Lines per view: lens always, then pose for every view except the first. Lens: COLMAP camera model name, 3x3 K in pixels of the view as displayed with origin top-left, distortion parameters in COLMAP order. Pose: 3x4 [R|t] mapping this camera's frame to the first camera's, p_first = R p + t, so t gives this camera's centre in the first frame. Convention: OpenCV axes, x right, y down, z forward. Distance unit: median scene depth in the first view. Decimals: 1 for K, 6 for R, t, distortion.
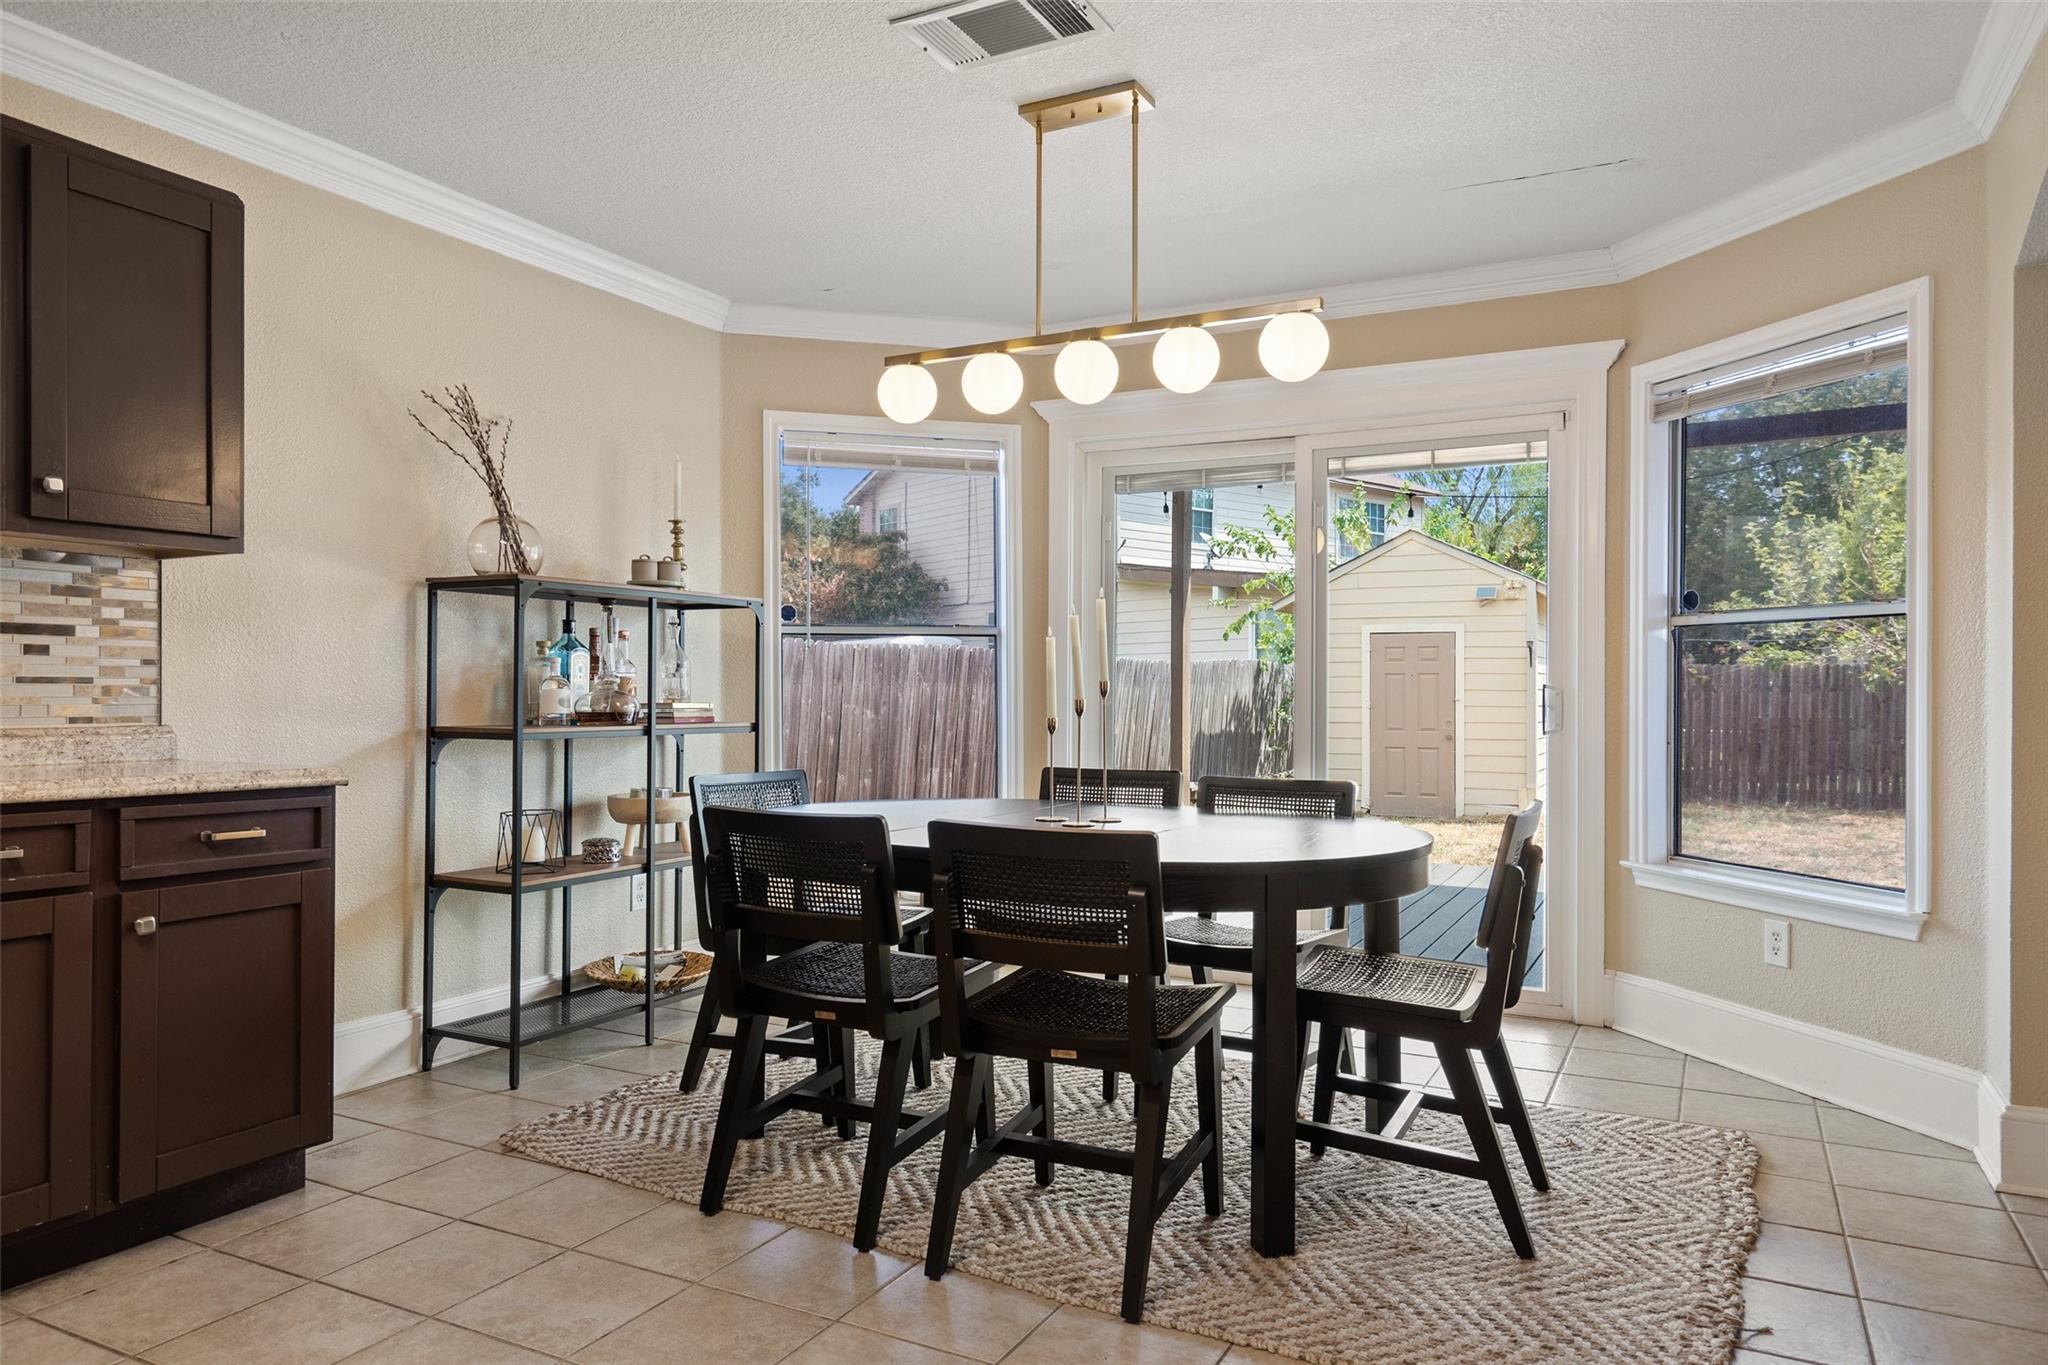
lens RADIAL K [[1343.8, 0, 1024.0], [0, 1343.8, 682.5], [0, 0, 1]] dist [-0.000073, -0.000582]
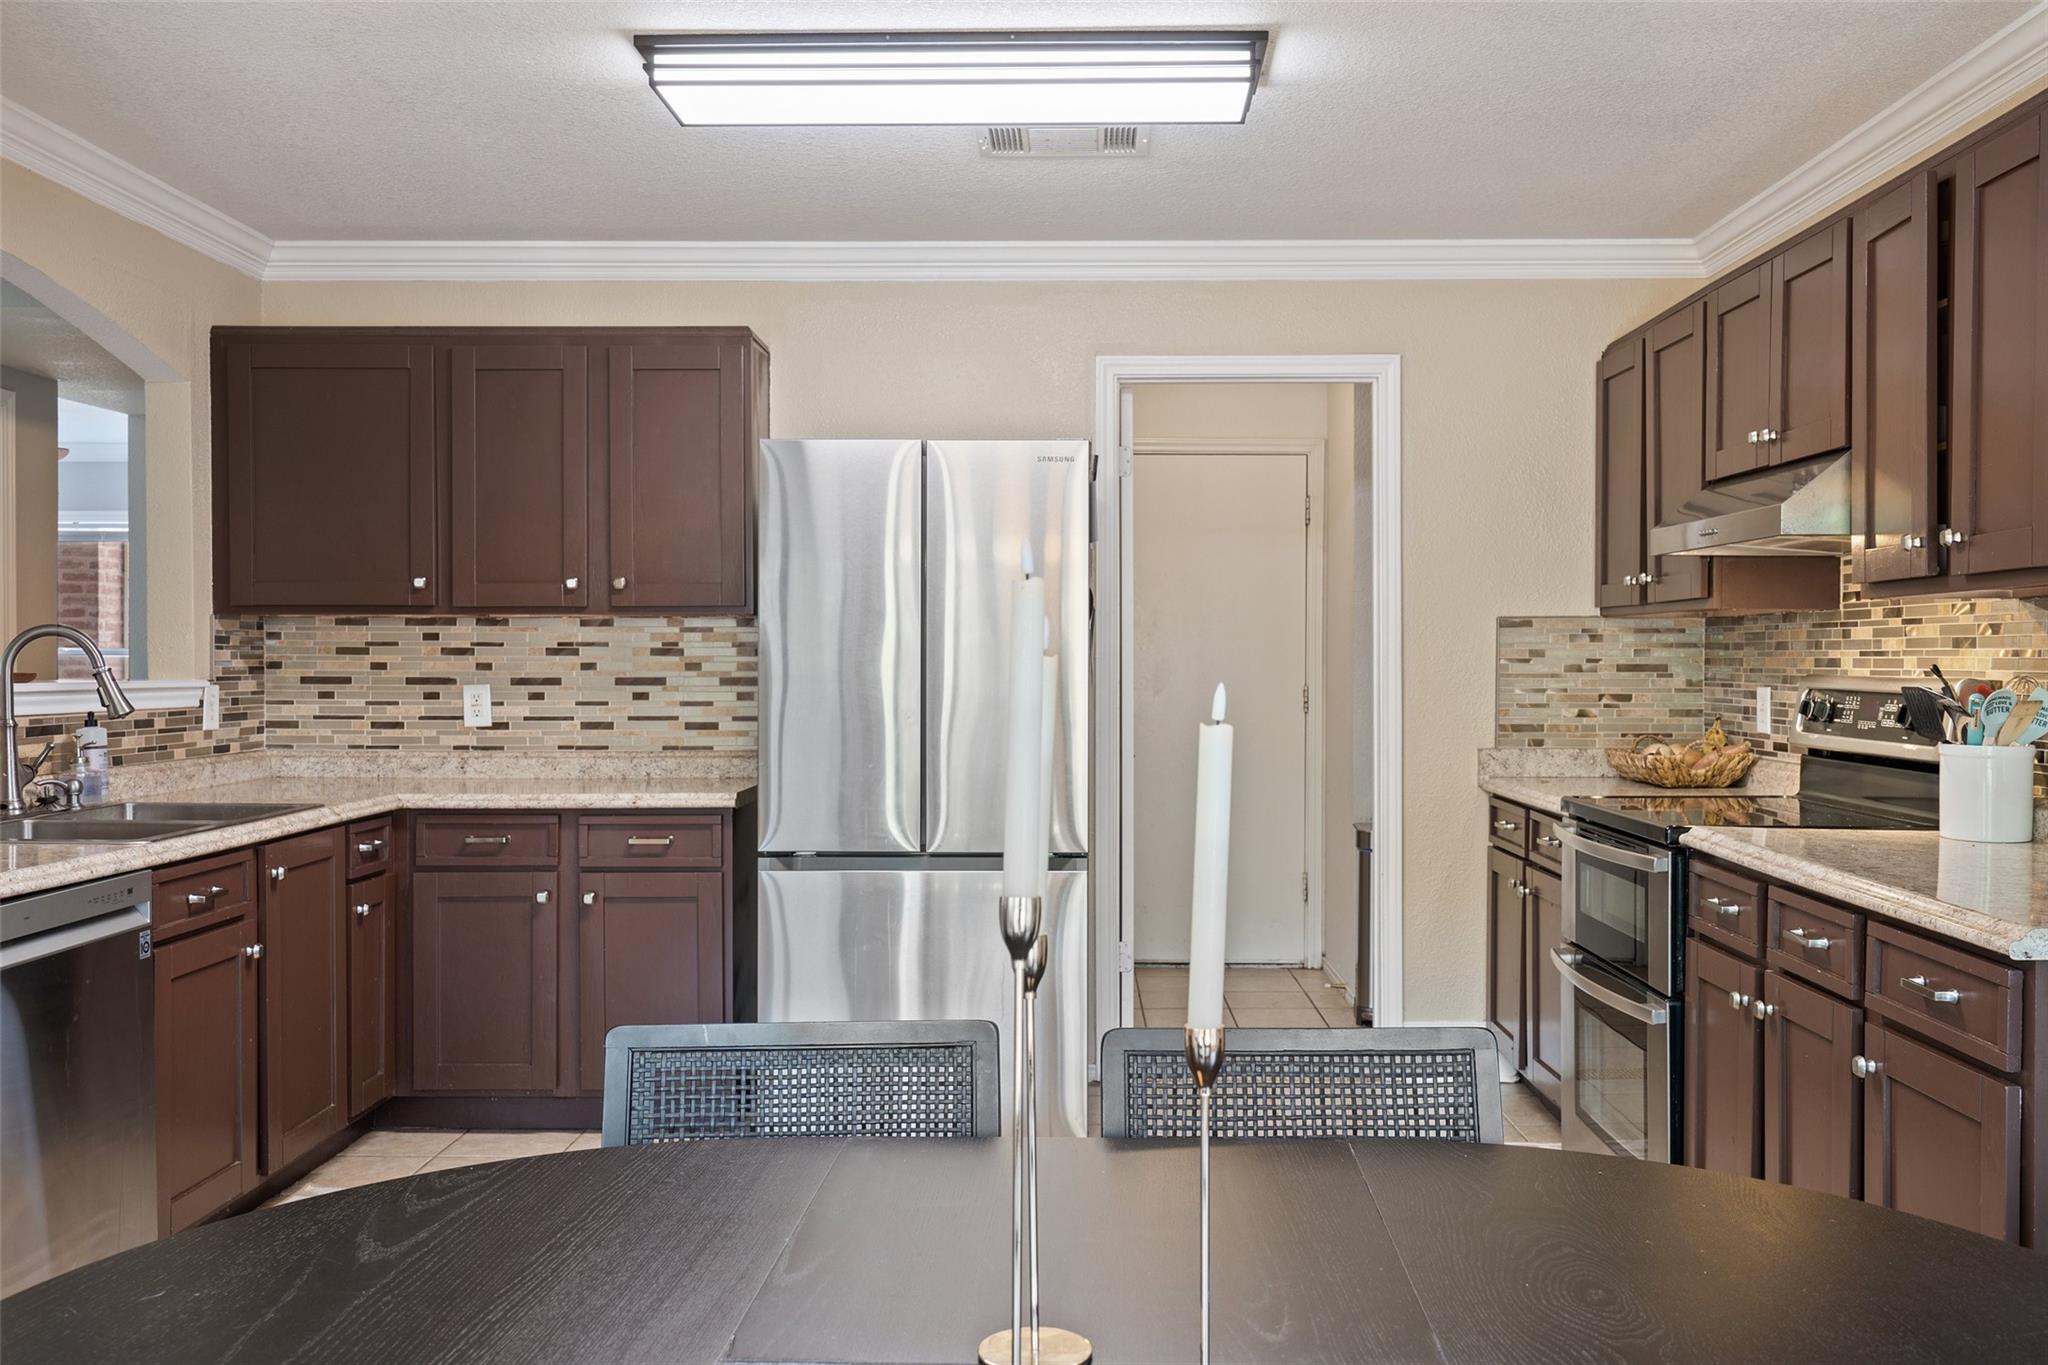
lens RADIAL K [[1735.9, 0, 1024.0], [0, 1735.9, 682.5], [0, 0, 1]] dist [0.009498, 0.002210]
pose [[-0.894044, 0.003158, -0.447967, 0.278374], [0.001480, 0.999991, 0.004098, -0.059222], [0.447976, 0.003001, -0.894041, 1.695890]]
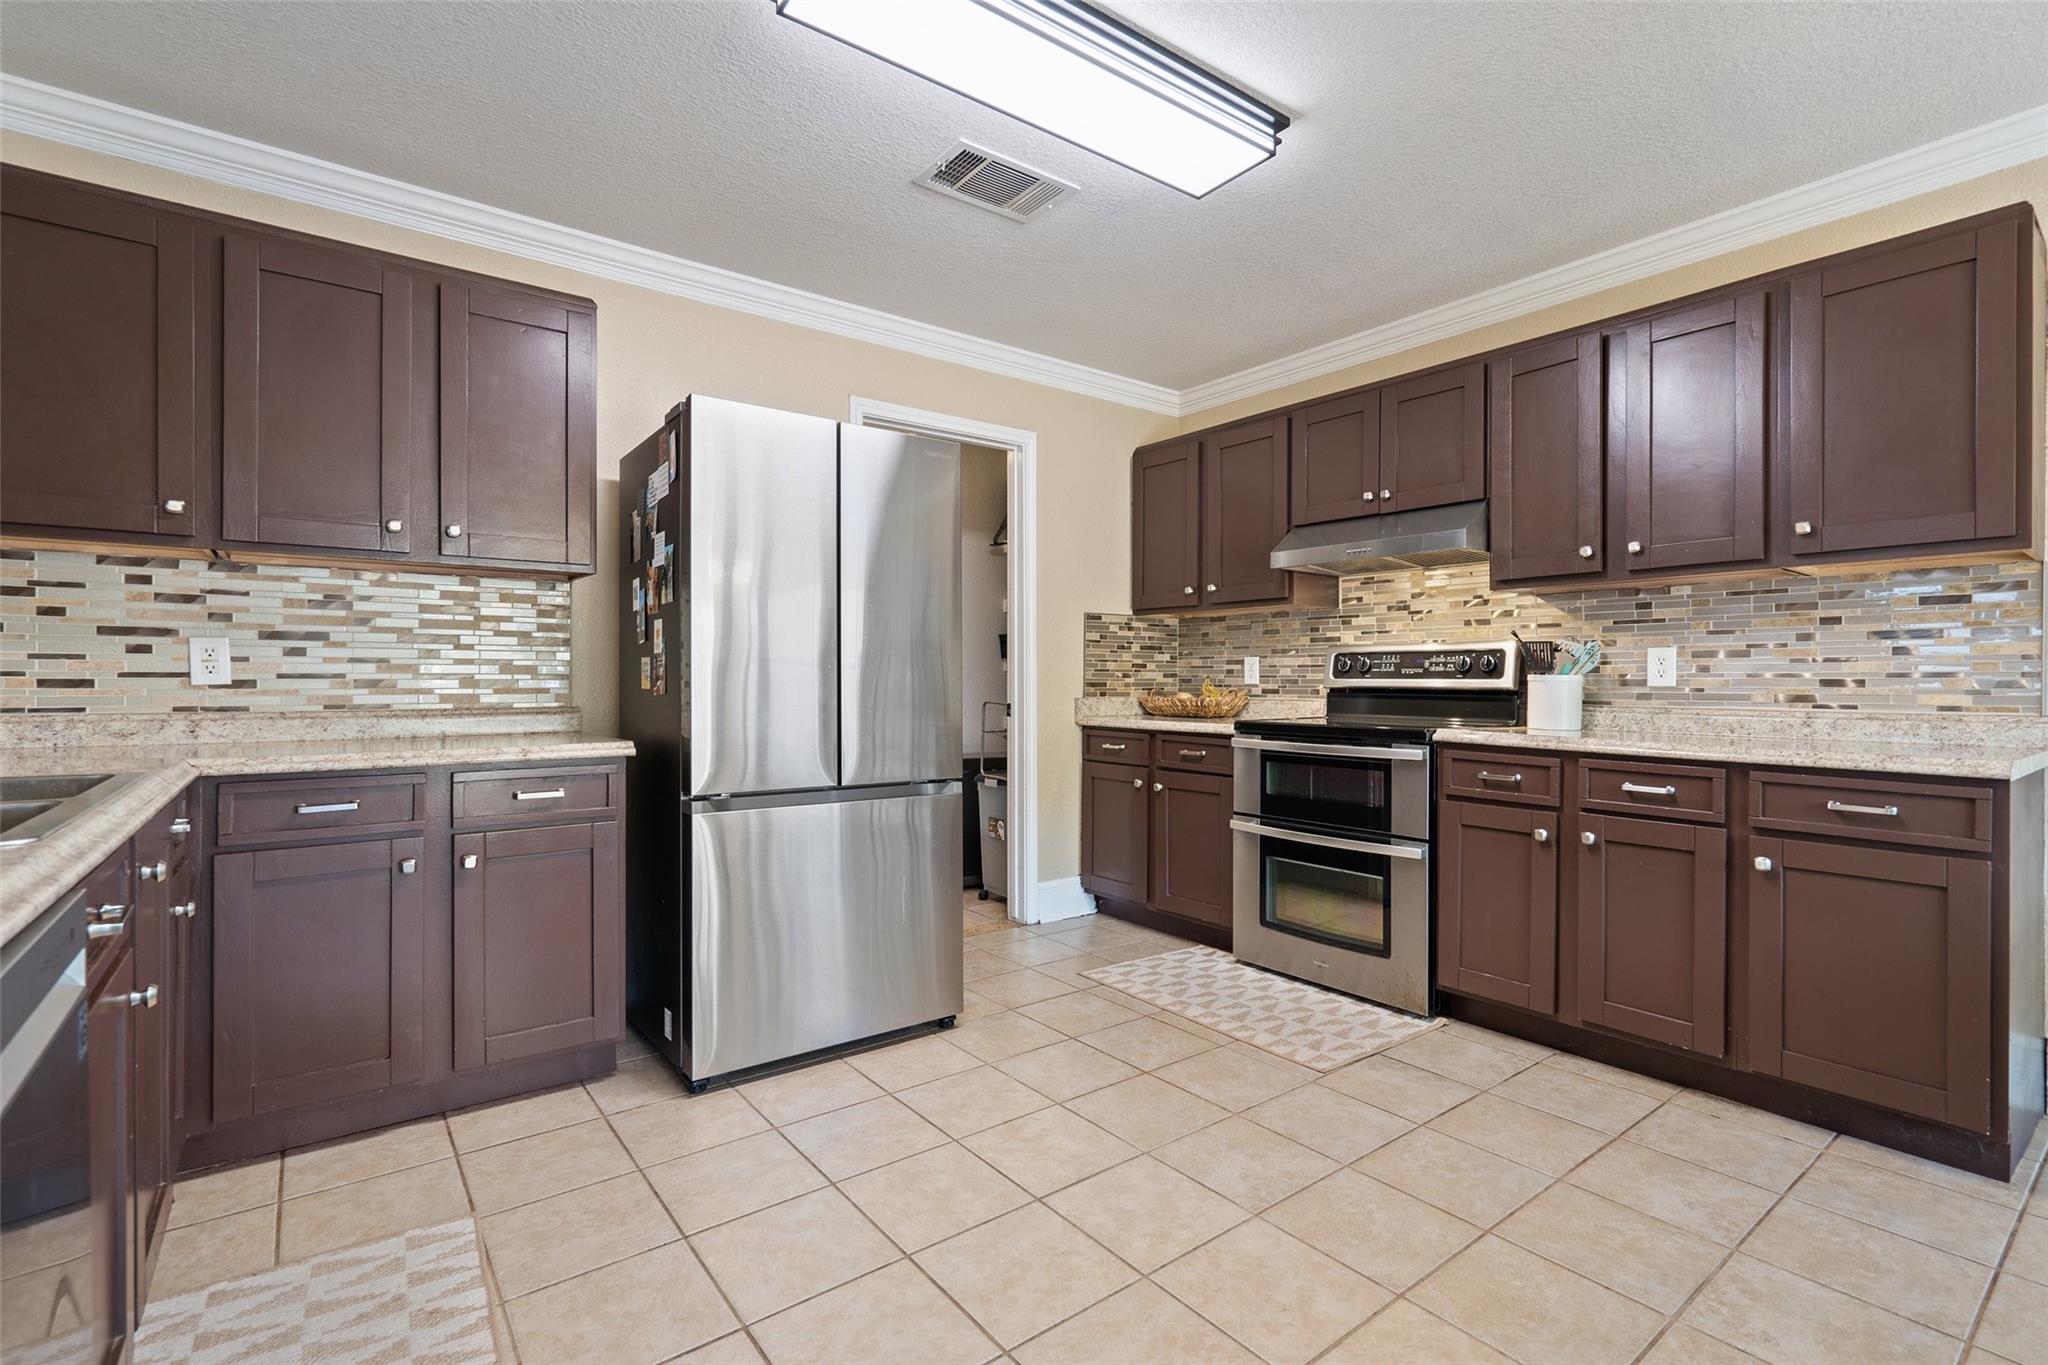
lens RADIAL K [[939.8, 0, 1028.2], [0, 939.8, 681.8], [0, 0, 1]] dist [-0.000318, 0.000217]
pose [[-0.425818, -0.001634, -0.904807, 0.463588], [0.003735, 0.999987, -0.003564, 0.005303], [0.904801, -0.004897, -0.425806, 0.738111]]
